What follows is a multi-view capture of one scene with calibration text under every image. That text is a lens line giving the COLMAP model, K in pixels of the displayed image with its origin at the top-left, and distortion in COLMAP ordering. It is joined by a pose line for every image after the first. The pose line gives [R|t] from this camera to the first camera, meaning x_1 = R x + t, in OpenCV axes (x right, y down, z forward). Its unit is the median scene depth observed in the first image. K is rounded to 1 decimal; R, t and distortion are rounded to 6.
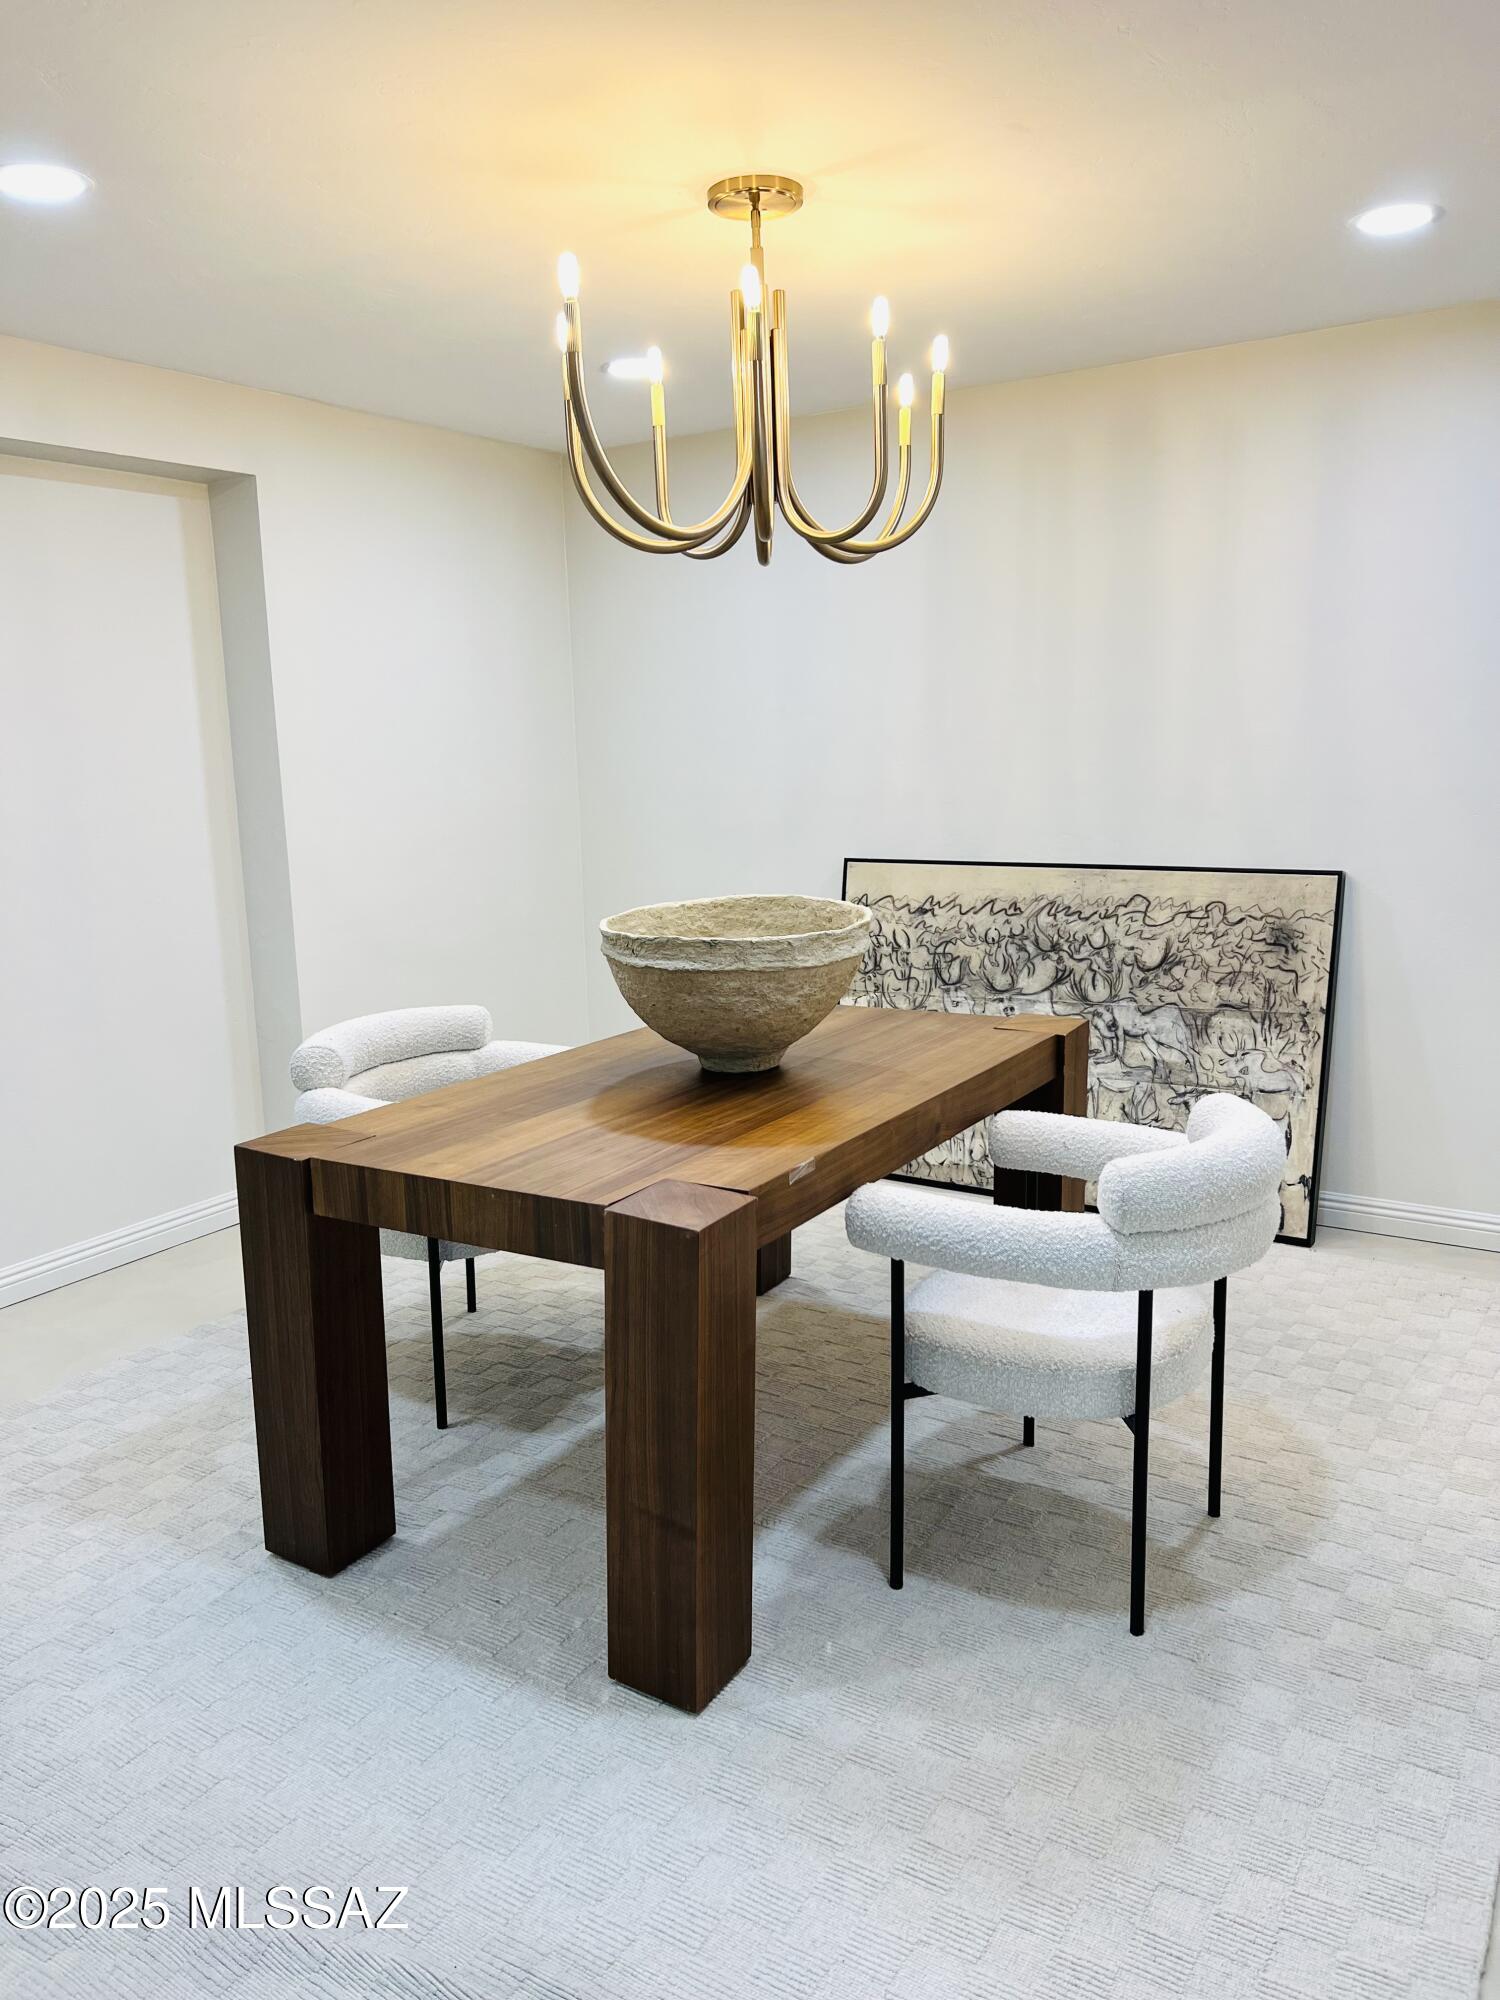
lens RADIAL K [[1544.9, 0, 741.6], [0, 1544.9, 1001.1], [0, 0, 1]] dist [0.010217, -0.005580]
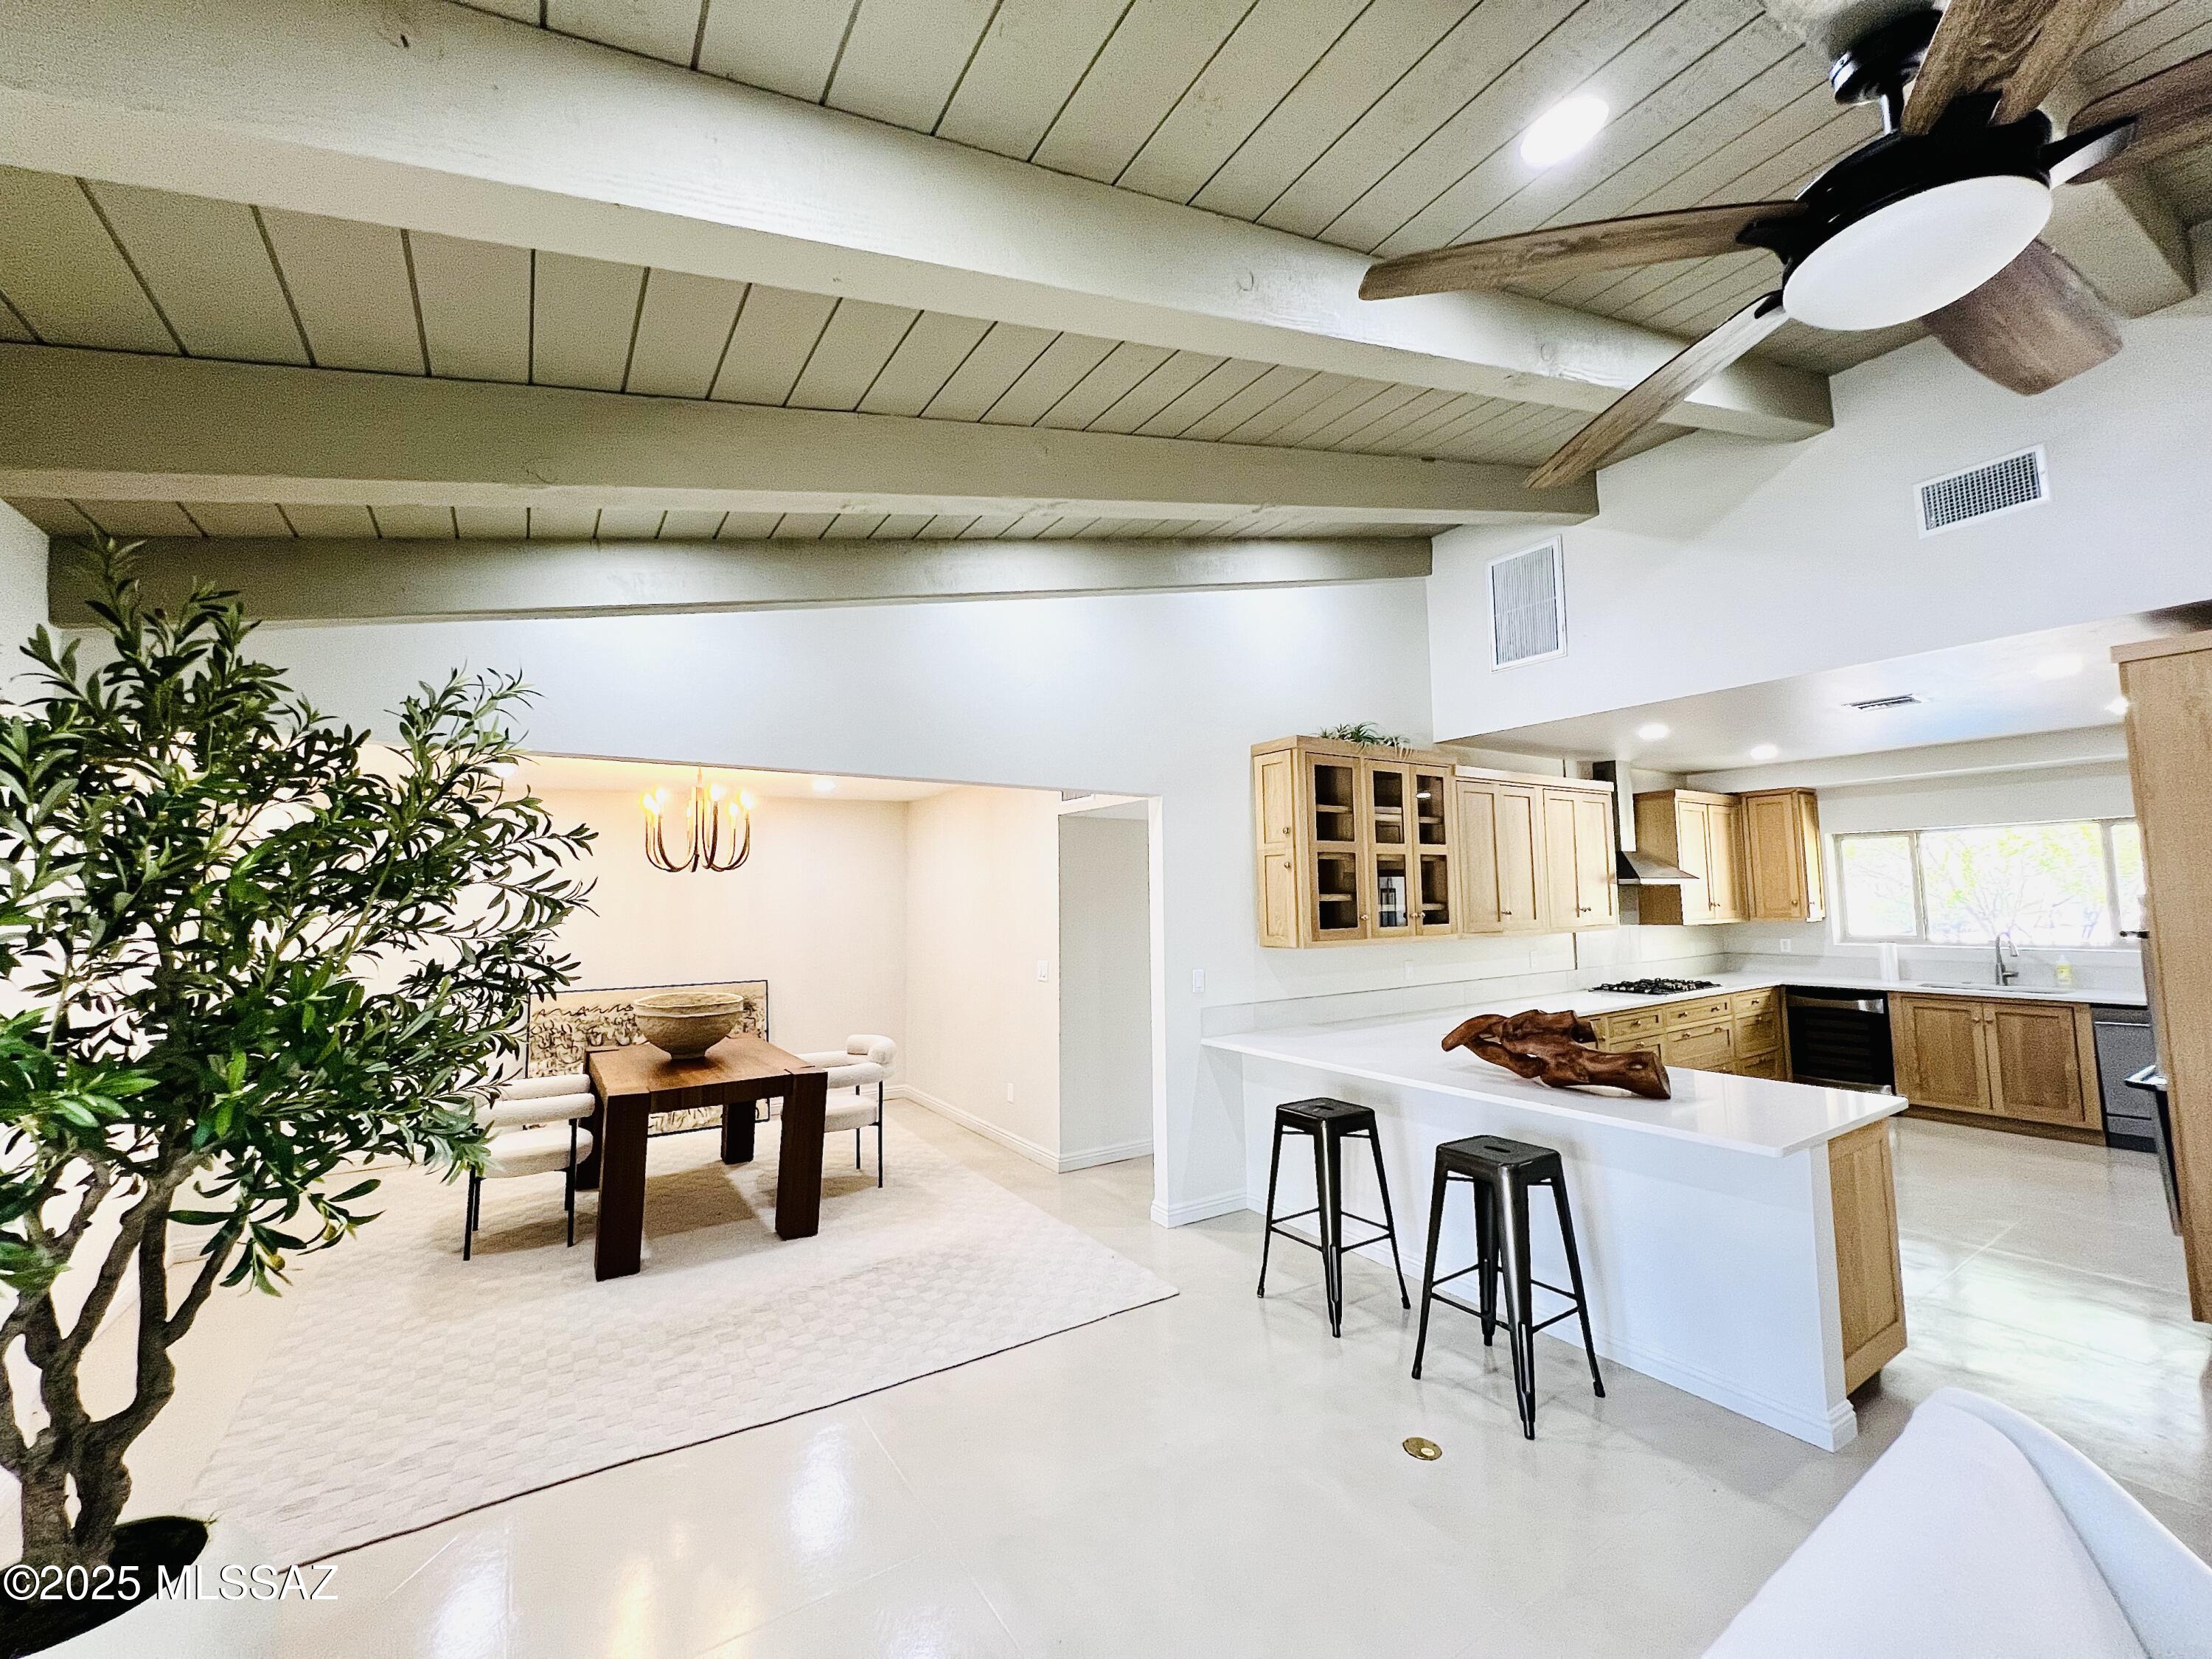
lens RADIAL K [[891.7, 0, 1108.5], [0, 891.7, 825.7], [0, 0, 1]] dist [-0.001585, -0.000857]
pose [[0.428478, 0.091694, 0.898887, -1.162753], [0.162250, 0.970859, -0.176376, 0.042870], [-0.888865, 0.221417, 0.401115, -0.371207]]
